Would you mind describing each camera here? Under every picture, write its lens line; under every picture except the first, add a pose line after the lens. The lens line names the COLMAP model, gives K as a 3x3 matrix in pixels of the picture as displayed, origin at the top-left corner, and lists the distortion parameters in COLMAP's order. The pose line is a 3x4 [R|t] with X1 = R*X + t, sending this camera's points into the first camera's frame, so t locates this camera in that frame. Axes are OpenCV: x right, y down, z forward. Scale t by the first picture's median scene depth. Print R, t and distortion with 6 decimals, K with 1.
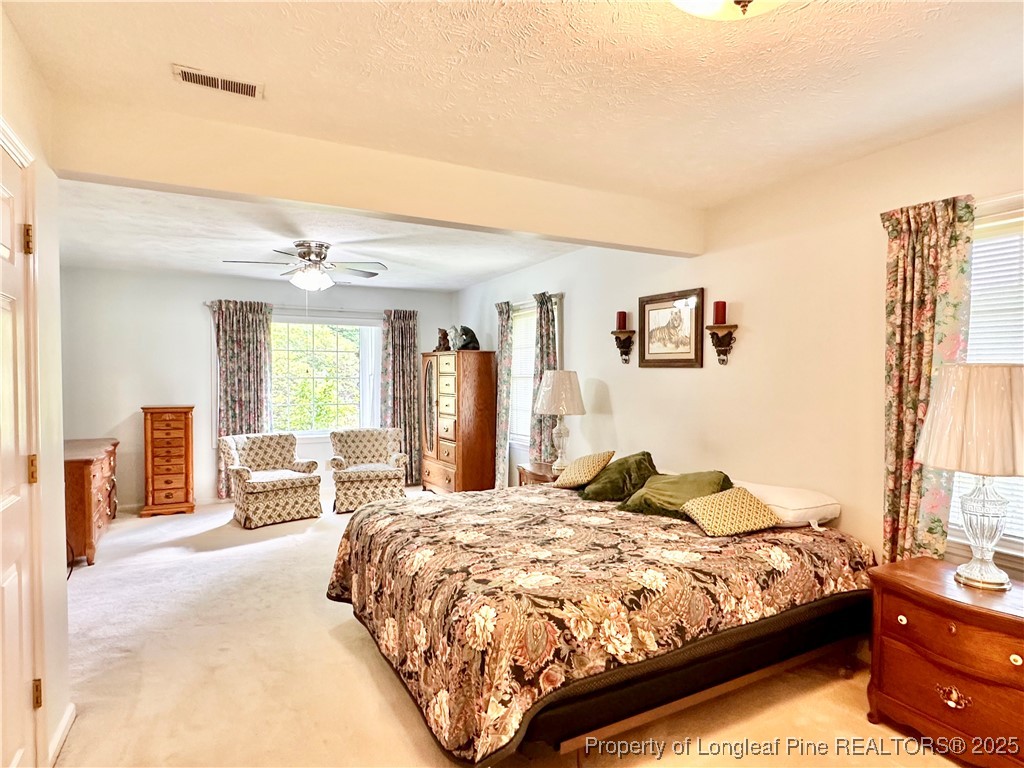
lens RADIAL K [[579.1, 0, 508.7], [0, 579.1, 388.0], [0, 0, 1]] dist [-0.005910, -0.000342]
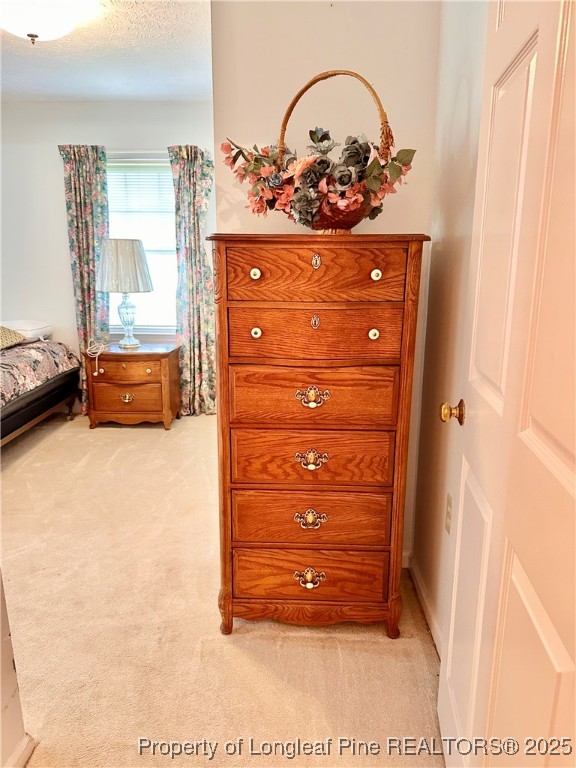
lens RADIAL K [[537.7, 0, 289.4], [0, 537.7, 379.5], [0, 0, 1]] dist [0.054672, -0.072823]
pose [[0.463811, -0.192041, 0.864870, -0.546378], [0.028286, 0.978936, 0.202199, 0.063584], [-0.885482, -0.069318, 0.459473, -0.370619]]
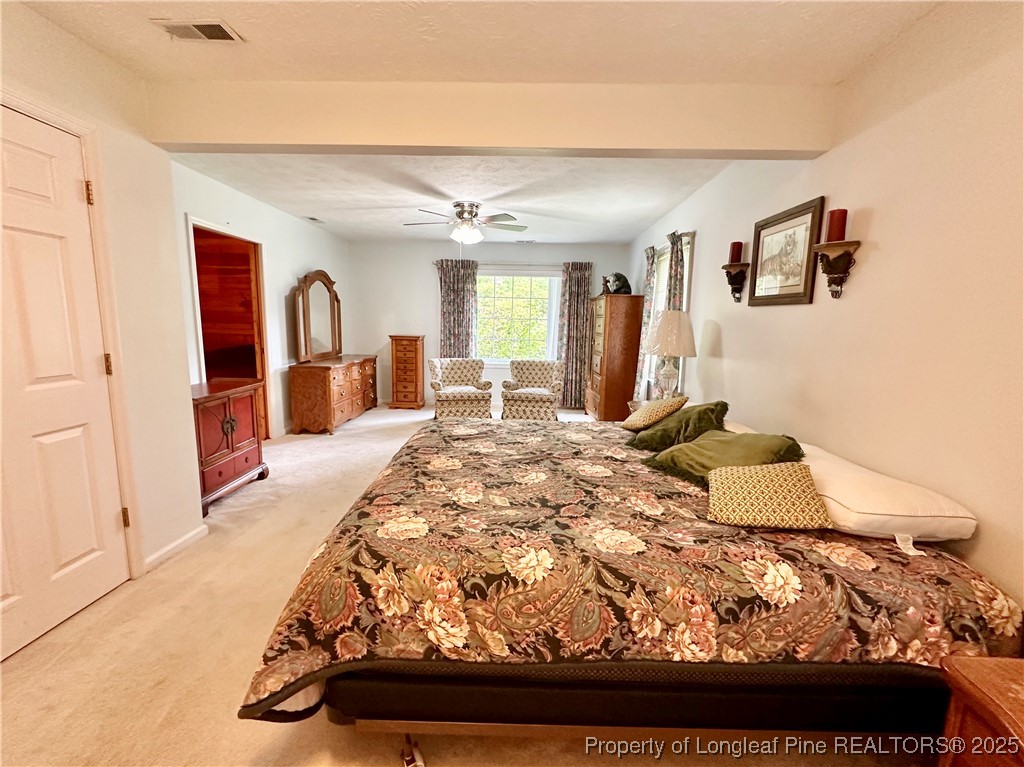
lens RADIAL K [[419.9, 0, 534.9], [0, 419.9, 382.9], [0, 0, 1]] dist [-0.004795, 0.000850]
pose [[0.870789, 0.087730, -0.483766, 0.416892], [-0.031968, 0.991972, 0.122348, 0.019948], [0.490616, -0.091075, 0.866603, 0.452112]]
